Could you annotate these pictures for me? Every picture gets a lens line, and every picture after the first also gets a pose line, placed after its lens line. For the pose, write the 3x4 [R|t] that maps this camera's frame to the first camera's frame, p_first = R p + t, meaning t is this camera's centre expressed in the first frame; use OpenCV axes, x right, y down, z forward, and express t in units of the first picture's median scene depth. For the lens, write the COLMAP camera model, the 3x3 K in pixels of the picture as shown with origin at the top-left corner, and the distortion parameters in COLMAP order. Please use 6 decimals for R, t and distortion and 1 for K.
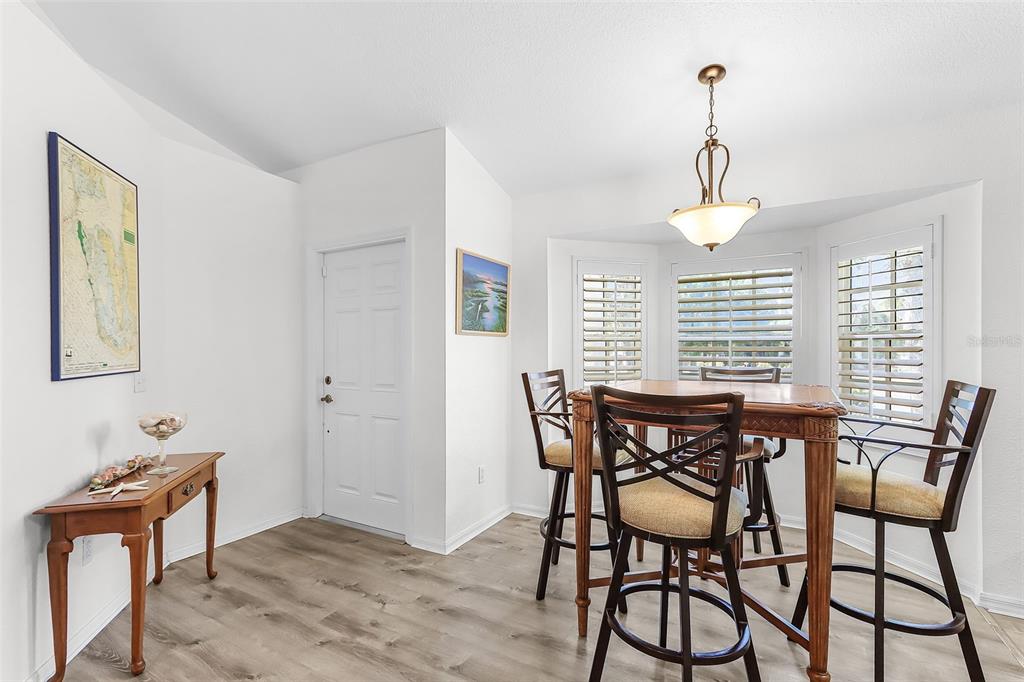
lens RADIAL K [[475.7, 0, 510.2], [0, 475.7, 346.4], [0, 0, 1]] dist [-0.002228, 0.001436]
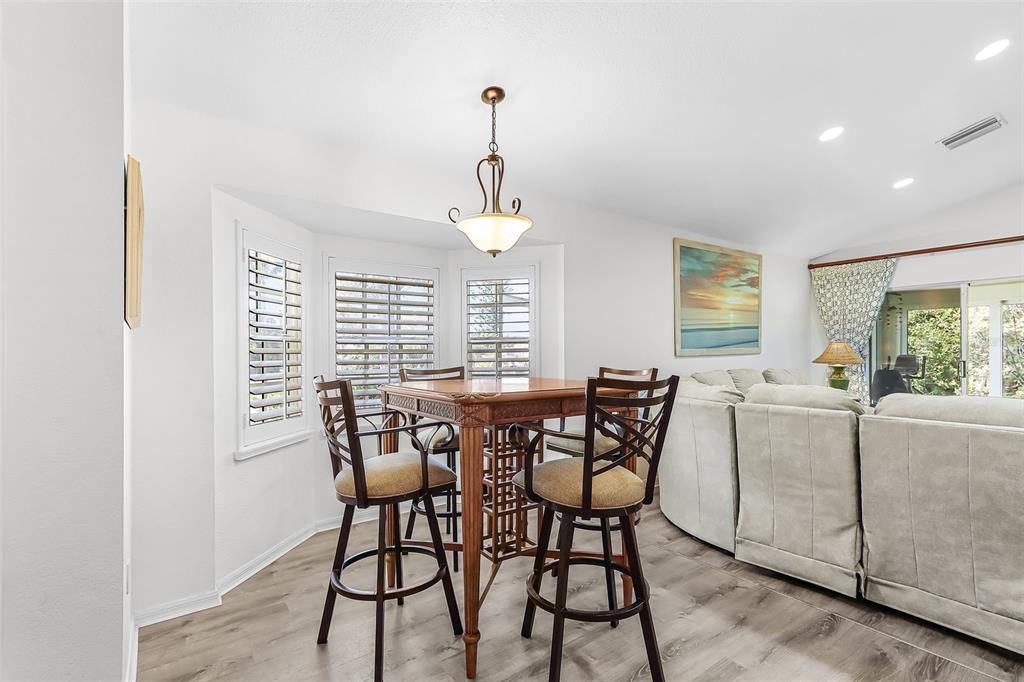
lens RADIAL K [[475.7, 0, 501.1], [0, 475.7, 351.5], [0, 0, 1]] dist [-0.002228, 0.001436]
pose [[0.407174, 0.000376, 0.913351, -0.522619], [0.007023, 0.999969, -0.003542, 0.016128], [-0.913324, 0.007856, 0.407158, 0.510335]]
